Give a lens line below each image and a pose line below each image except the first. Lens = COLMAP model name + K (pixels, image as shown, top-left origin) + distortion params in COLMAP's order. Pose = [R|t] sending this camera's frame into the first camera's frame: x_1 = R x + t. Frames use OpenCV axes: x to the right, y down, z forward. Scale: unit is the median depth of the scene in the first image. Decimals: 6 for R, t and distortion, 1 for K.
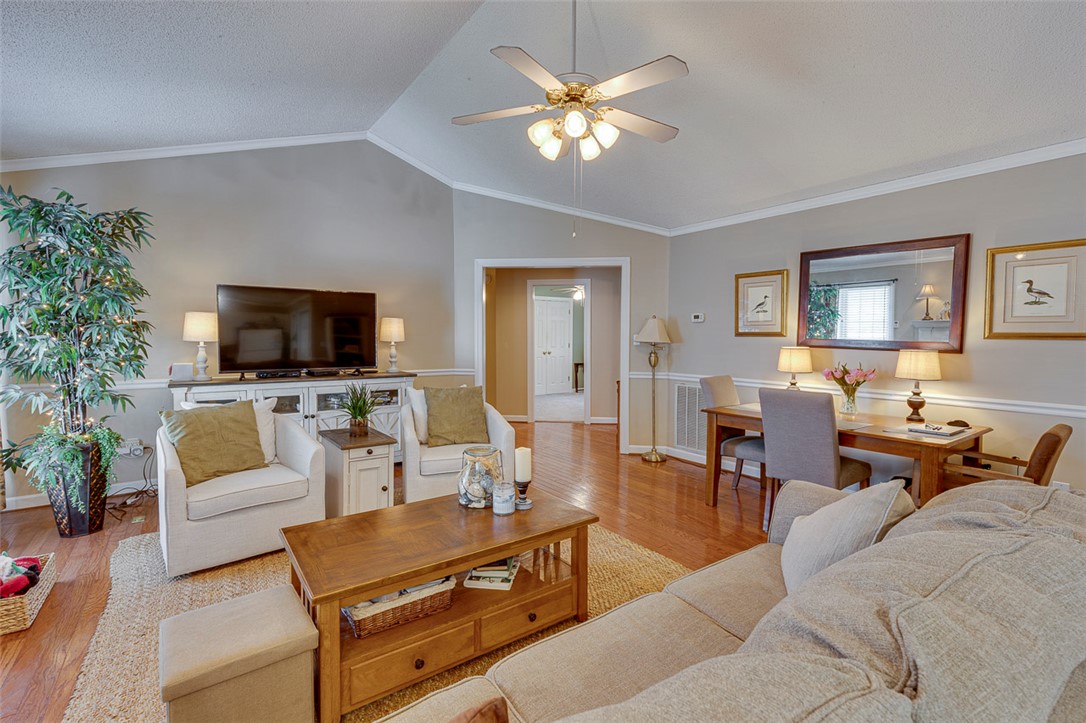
lens RADIAL K [[490.8, 0, 561.3], [0, 490.8, 355.7], [0, 0, 1]] dist [-0.000463, -0.000231]
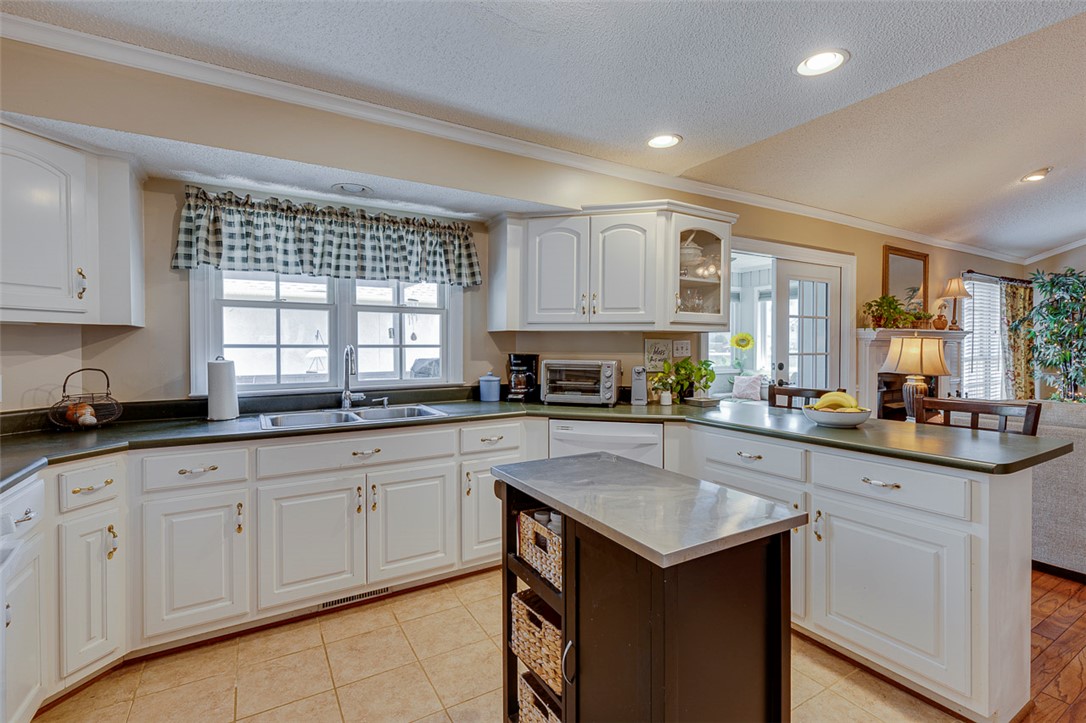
lens RADIAL K [[478.5, 0, 564.2], [0, 478.5, 355.0], [0, 0, 1]] dist [0.003038, -0.000244]
pose [[-0.105292, 0.013408, -0.994351, 0.686559], [-0.040244, 0.999033, 0.017733, 0.026954], [0.993627, 0.041884, -0.104650, -0.479528]]
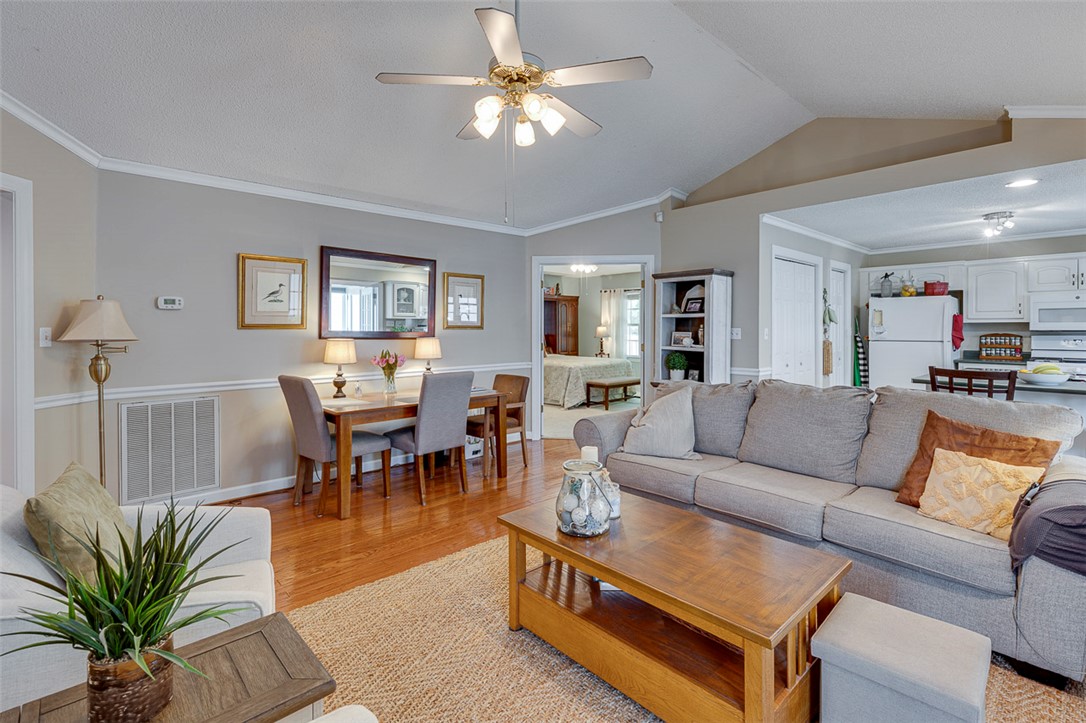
lens RADIAL K [[494.8, 0, 546.2], [0, 494.8, 328.4], [0, 0, 1]] dist [-0.000478, -0.000638]
pose [[-0.102234, -0.006825, 0.994737, -0.545704], [0.040973, 0.999099, 0.011066, -0.030554], [-0.993916, 0.041888, -0.101863, 0.616760]]
